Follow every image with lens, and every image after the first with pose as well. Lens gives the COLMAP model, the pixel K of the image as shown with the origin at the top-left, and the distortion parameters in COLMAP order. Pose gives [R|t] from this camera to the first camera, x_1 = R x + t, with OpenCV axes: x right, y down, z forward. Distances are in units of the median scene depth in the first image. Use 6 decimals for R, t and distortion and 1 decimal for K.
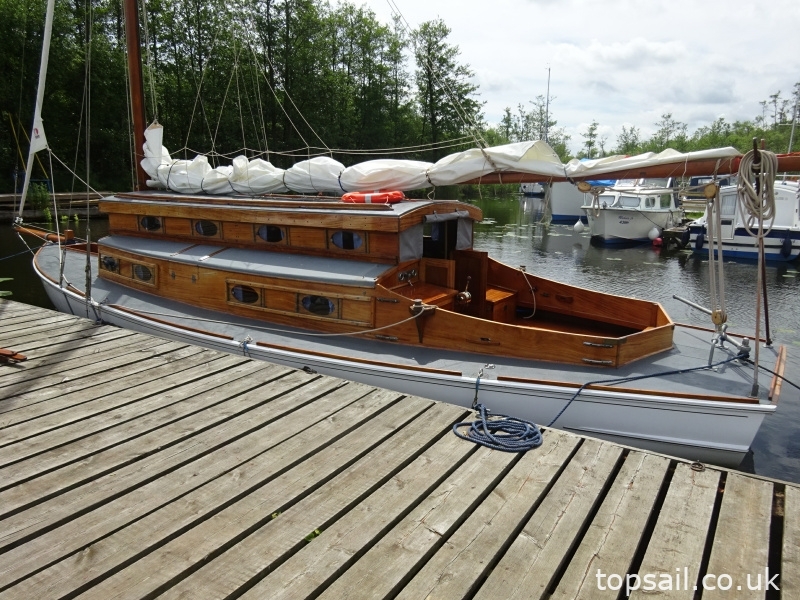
lens RADIAL K [[595.4, 0, 398.9], [0, 595.4, 290.9], [0, 0, 1]] dist [0.001791, 0.000690]
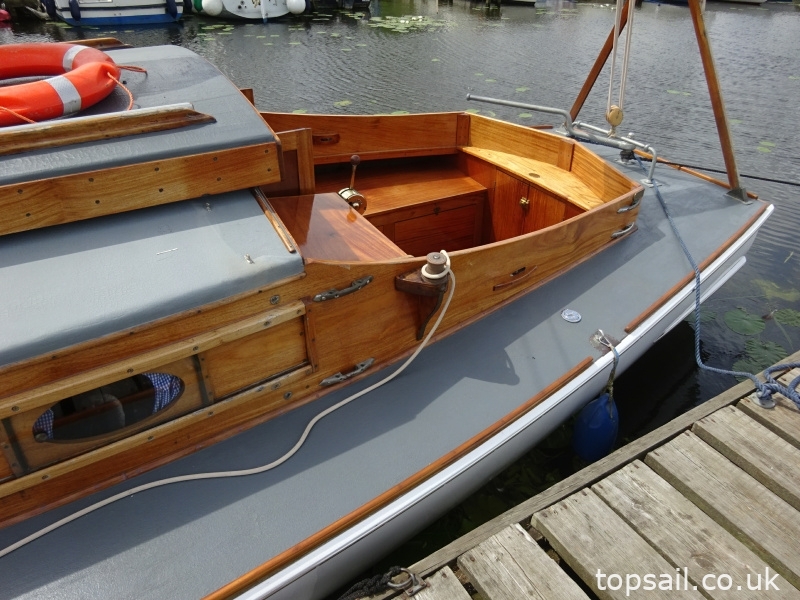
lens RADIAL K [[595.4, 0, 398.9], [0, 595.4, 290.9], [0, 0, 1]] dist [0.001791, 0.000690]
pose [[0.448930, -0.472132, 0.758653, -0.259685], [0.163252, 0.878062, 0.449840, -0.131826], [-0.878528, -0.078095, 0.471264, 0.727757]]
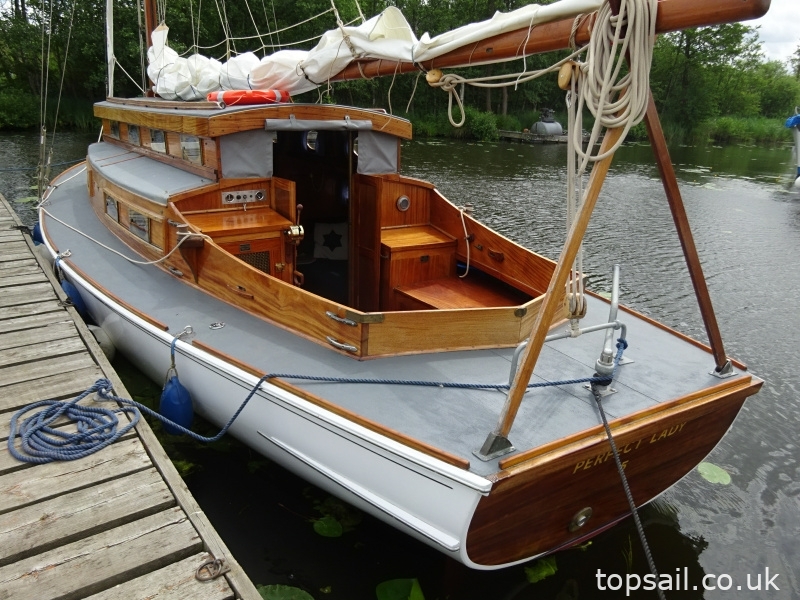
lens RADIAL K [[595.4, 0, 398.9], [0, 595.4, 290.9], [0, 0, 1]] dist [0.001791, 0.000690]
pose [[0.928235, 0.132670, -0.347533, 0.490898], [-0.096967, 0.988236, 0.118266, -0.017669], [0.359135, -0.076080, 0.930180, 0.340755]]
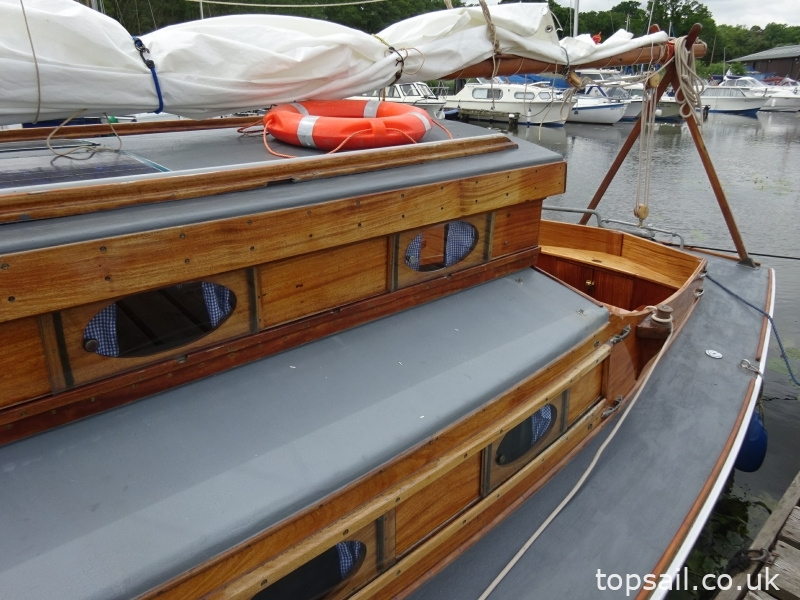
lens RADIAL K [[595.4, 0, 398.9], [0, 595.4, 290.9], [0, 0, 1]] dist [0.001791, 0.000690]
pose [[0.240440, -0.338562, 0.909706, -0.440677], [0.186042, 0.935898, 0.299138, -0.175978], [-0.952668, 0.097319, 0.288014, 0.938423]]
